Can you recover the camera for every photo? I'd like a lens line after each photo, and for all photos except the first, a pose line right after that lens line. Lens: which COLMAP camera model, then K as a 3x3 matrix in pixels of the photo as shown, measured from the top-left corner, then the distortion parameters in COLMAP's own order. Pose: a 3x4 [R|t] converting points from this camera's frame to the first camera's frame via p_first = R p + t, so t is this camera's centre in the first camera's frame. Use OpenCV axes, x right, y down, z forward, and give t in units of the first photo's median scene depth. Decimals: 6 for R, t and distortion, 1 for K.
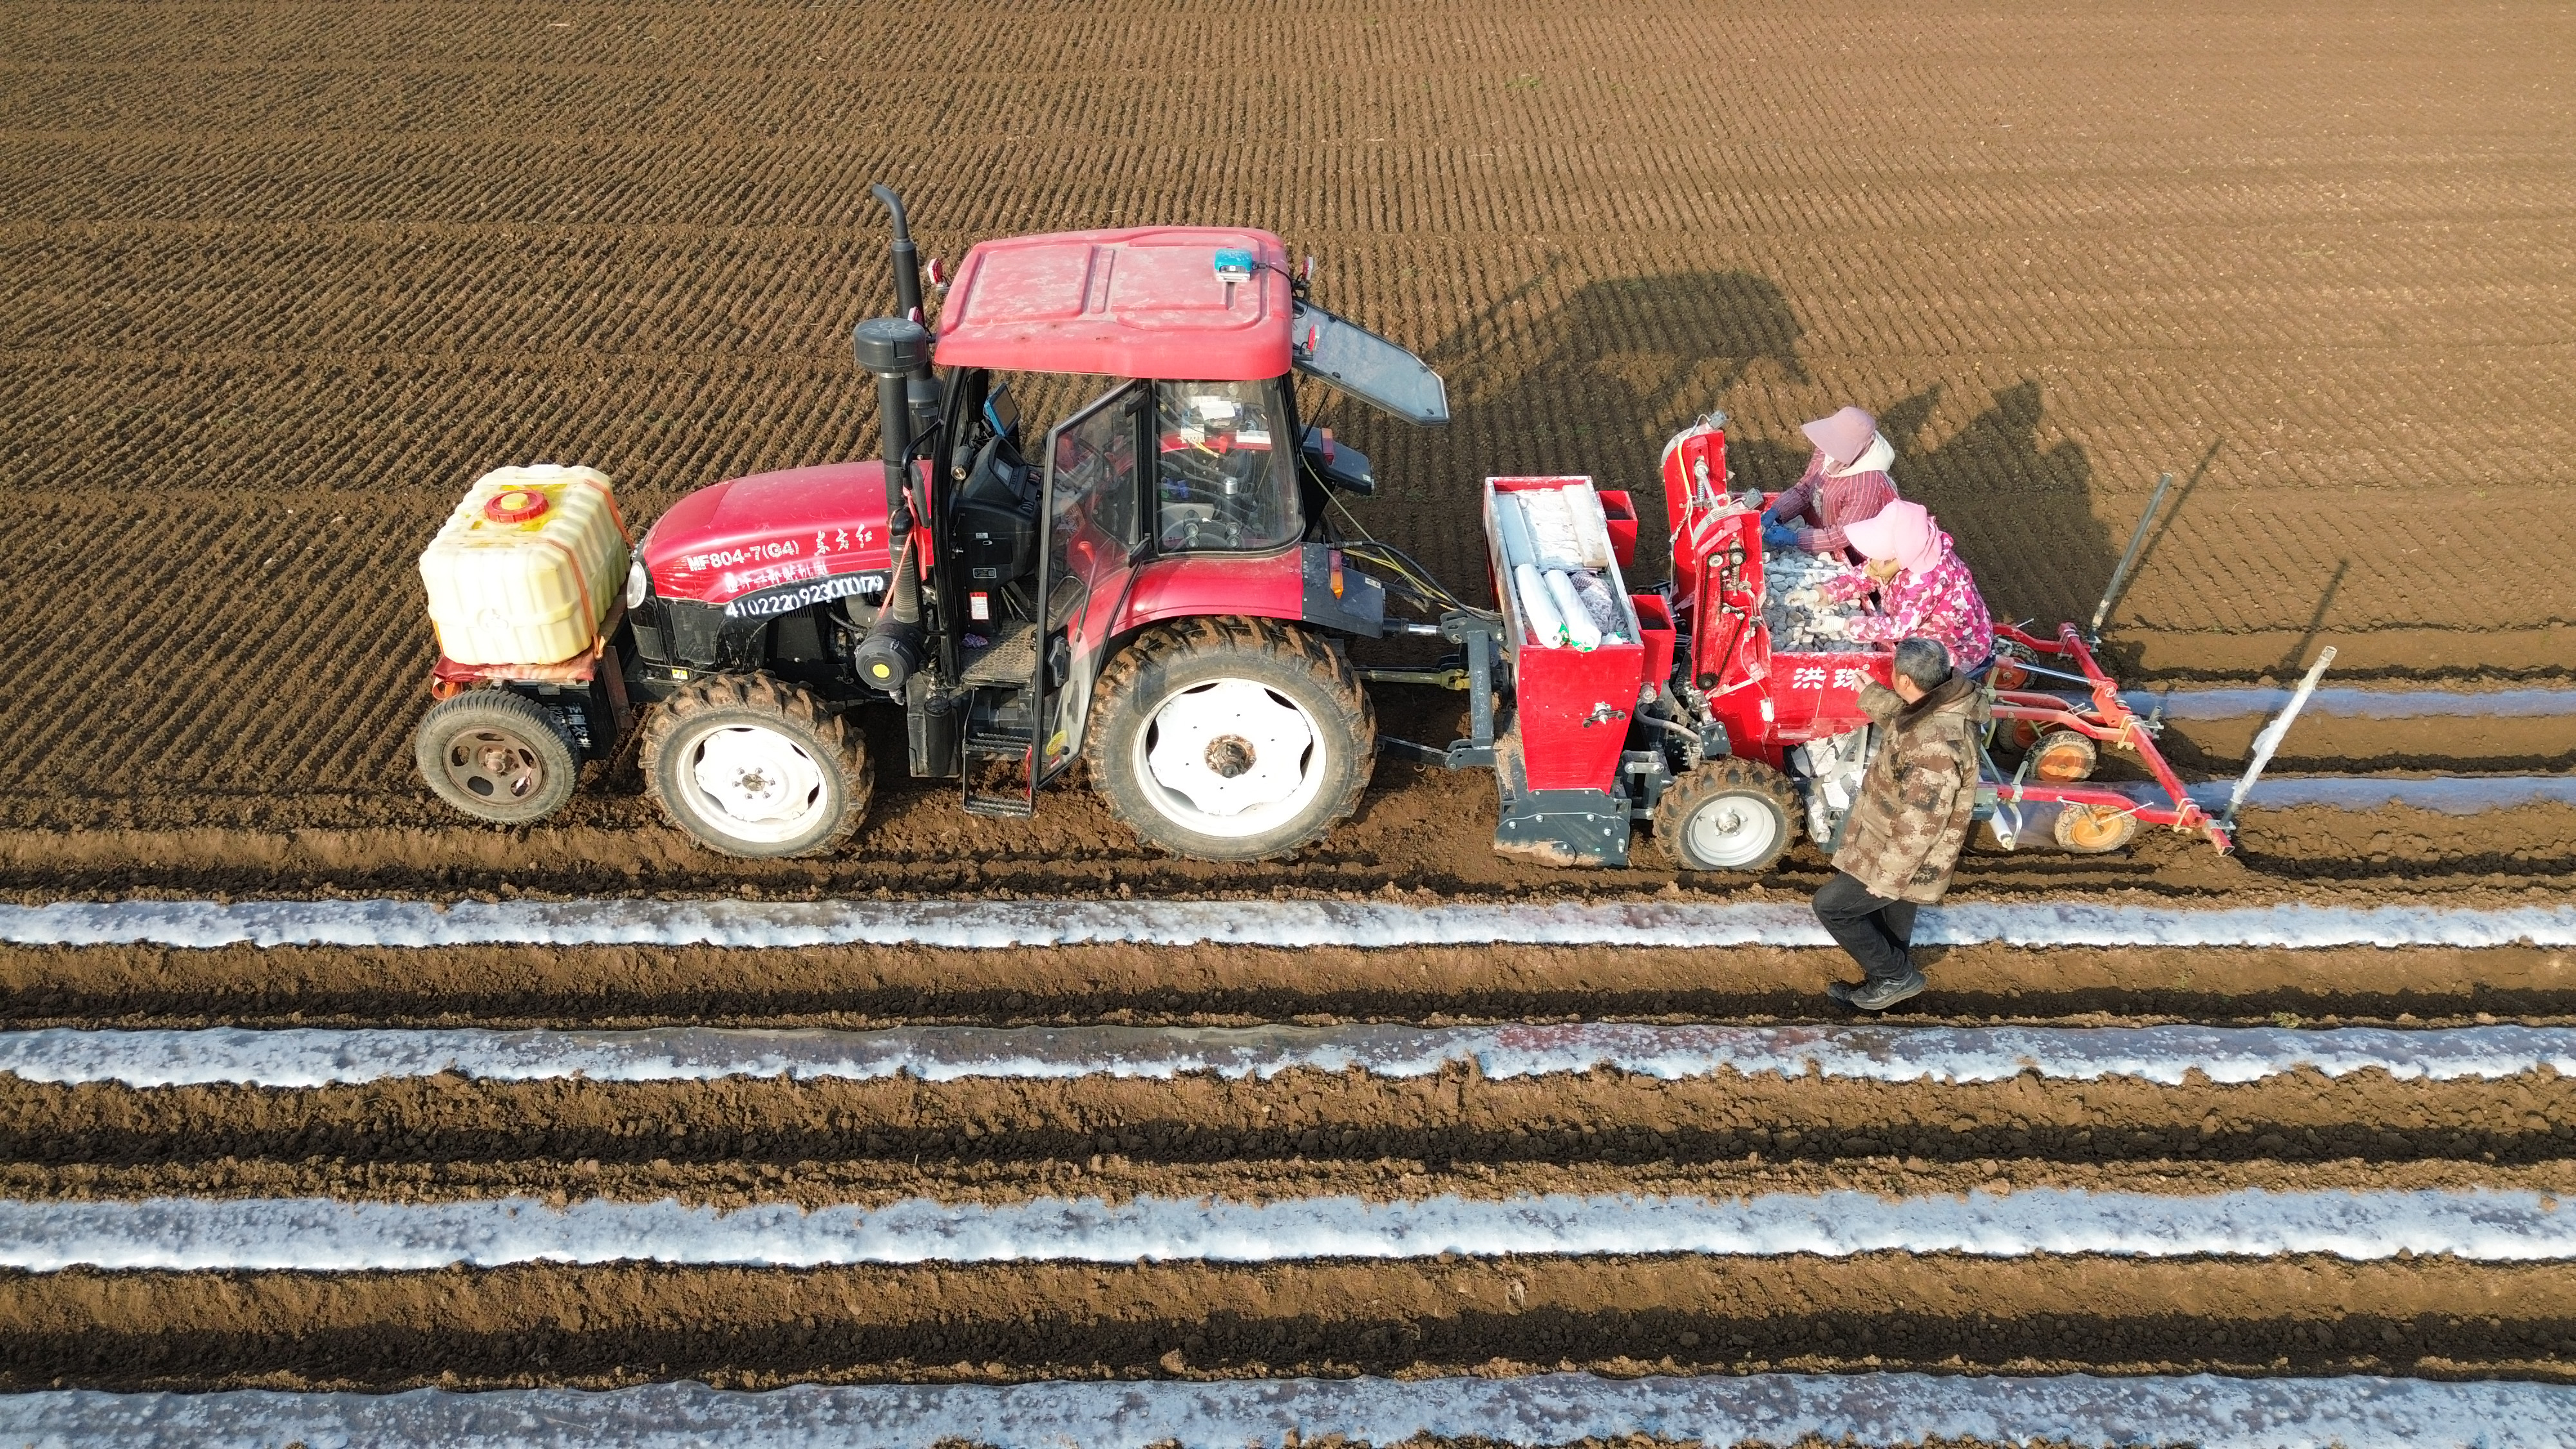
lens RADIAL K [[1820.2, 0, 1284.5], [0, 1820.2, 717.5], [0, 0, 1]] dist [0.043536, -0.010215]
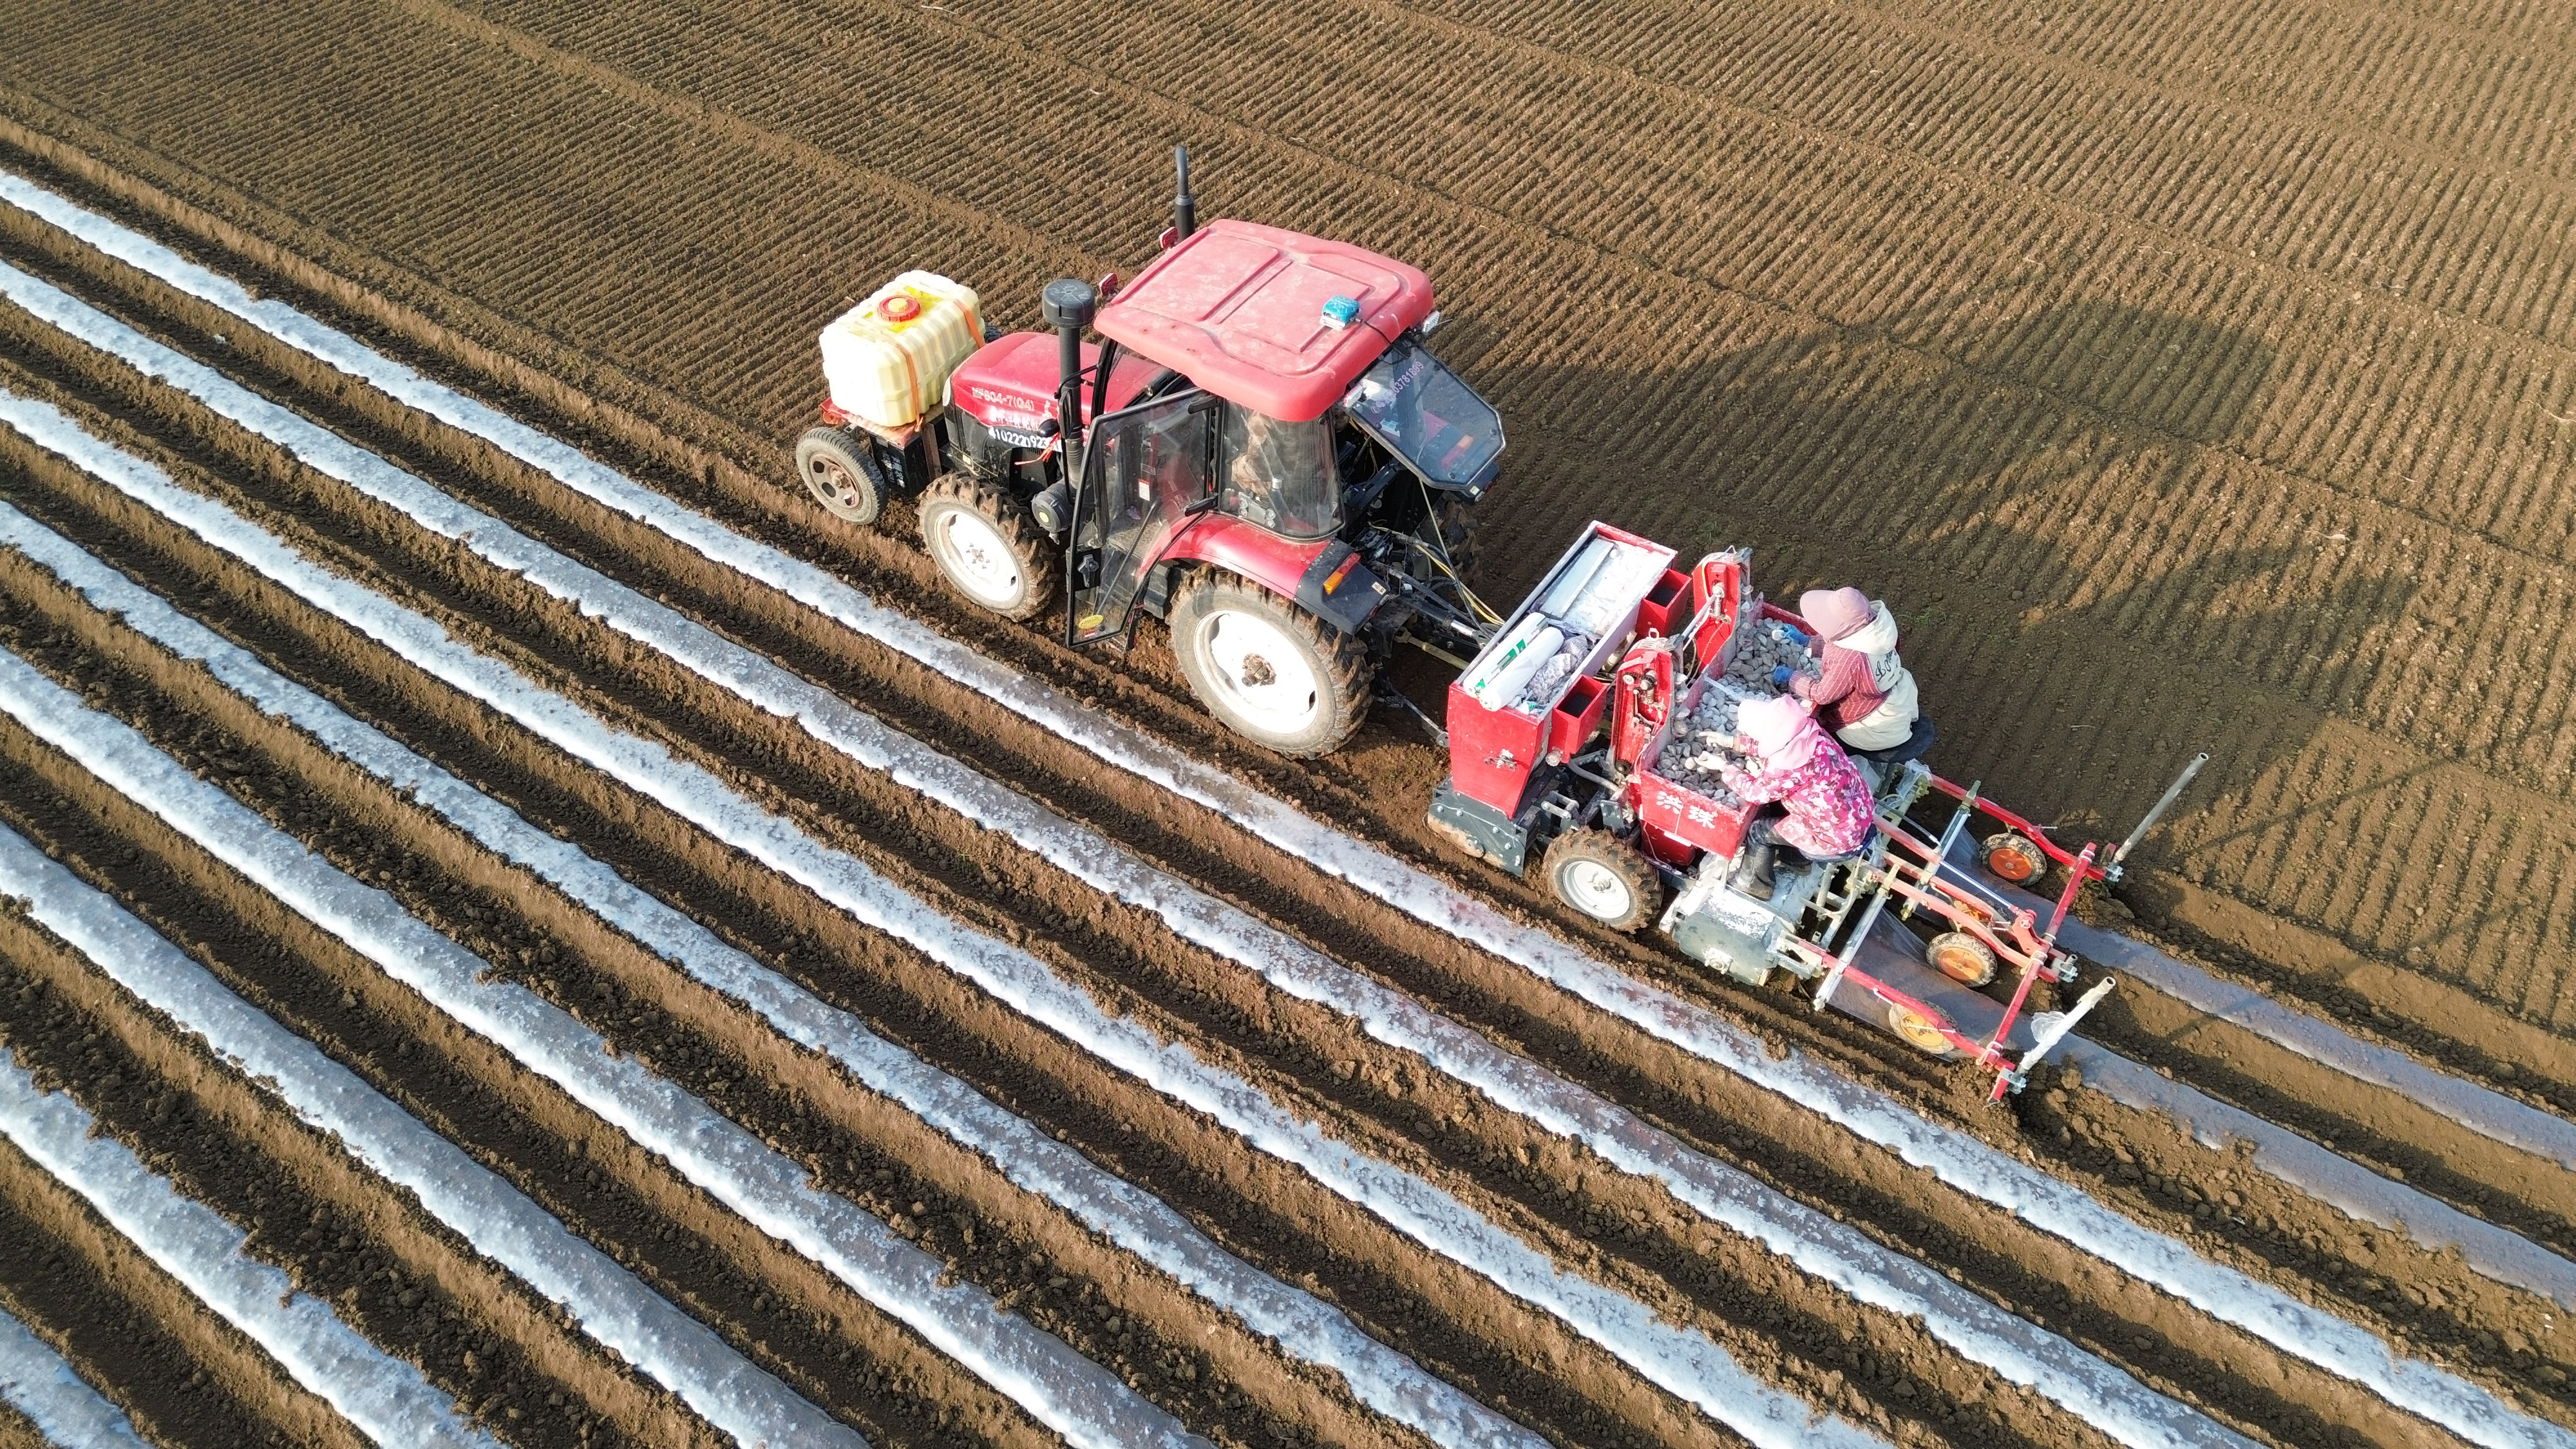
lens RADIAL K [[1820.2, 0, 1286.5], [0, 1820.2, 727.6], [0, 0, 1]] dist [0.043536, -0.010215]
pose [[0.833234, 0.395079, -0.386826, 0.492713], [-0.308658, 0.912806, 0.267422, -0.287724], [0.458750, -0.103428, 0.882525, -0.125747]]
